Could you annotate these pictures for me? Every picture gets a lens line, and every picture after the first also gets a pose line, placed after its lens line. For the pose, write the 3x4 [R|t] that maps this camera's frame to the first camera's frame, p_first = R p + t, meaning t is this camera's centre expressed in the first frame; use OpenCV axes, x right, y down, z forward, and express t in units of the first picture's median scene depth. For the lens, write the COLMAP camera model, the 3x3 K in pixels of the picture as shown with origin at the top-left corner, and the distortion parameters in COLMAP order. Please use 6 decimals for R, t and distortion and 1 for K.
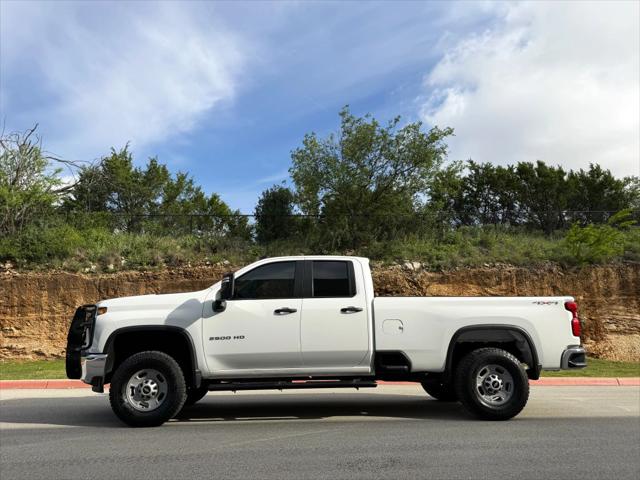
lens RADIAL K [[471.1, 0, 320.0], [0, 471.1, 240.0], [0, 0, 1]] dist [0.084670, -0.102271]
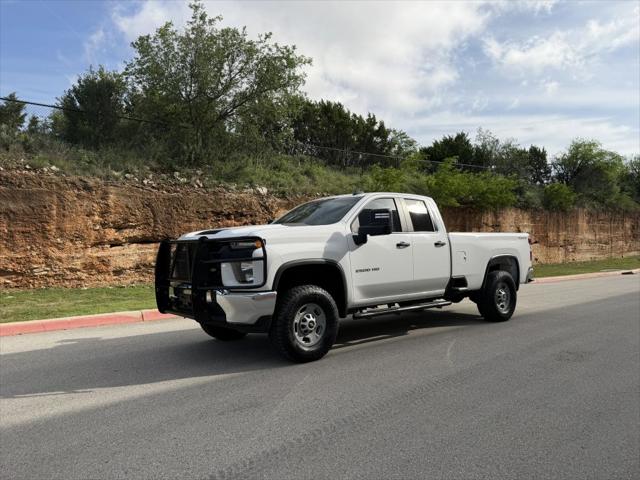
lens RADIAL K [[474.7, 0, 319.9], [0, 474.7, 249.1], [0, 0, 1]] dist [0.071133, -0.002940]
pose [[0.797454, -0.004587, 0.603362, -0.844013], [-0.112308, 0.981368, 0.155896, 0.011212], [-0.592836, -0.192082, 0.782081, 0.242332]]
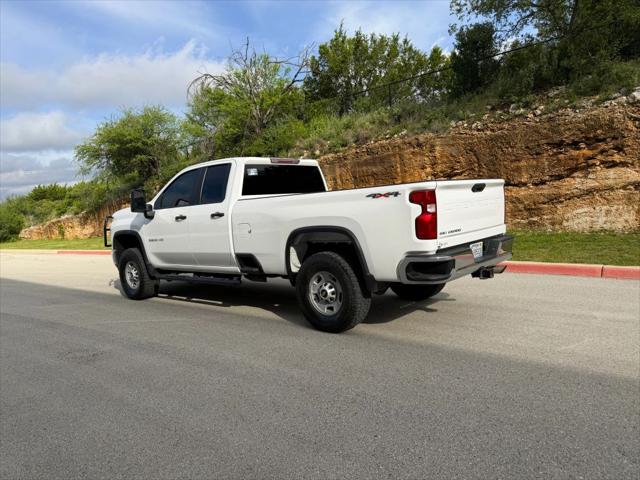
lens RADIAL K [[474.0, 0, 304.3], [0, 474.0, 233.8], [0, 0, 1]] dist [0.092879, -0.096282]
pose [[0.691618, 0.003829, -0.722253, 0.913186], [0.205103, 0.957778, 0.201480, 0.016877], [0.692530, -0.287484, 0.661631, 0.415011]]
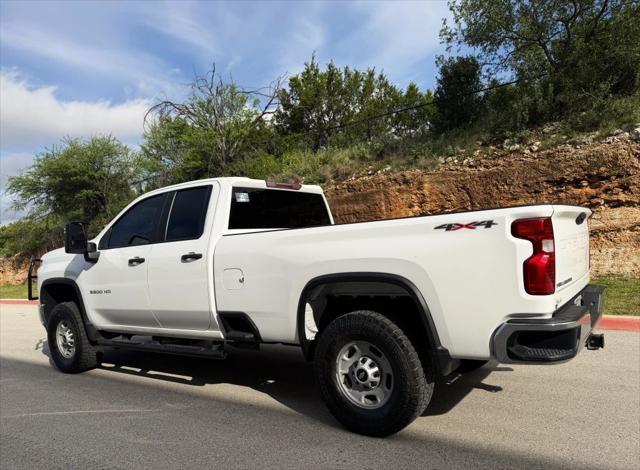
lens RADIAL K [[476.4, 0, 318.5], [0, 476.4, 245.1], [0, 0, 1]] dist [0.087230, -0.109623]
pose [[0.771883, -0.041186, -0.634429, 0.660744], [0.183690, 0.969788, 0.160530, 0.046465], [0.608650, -0.240448, 0.756128, 0.542179]]
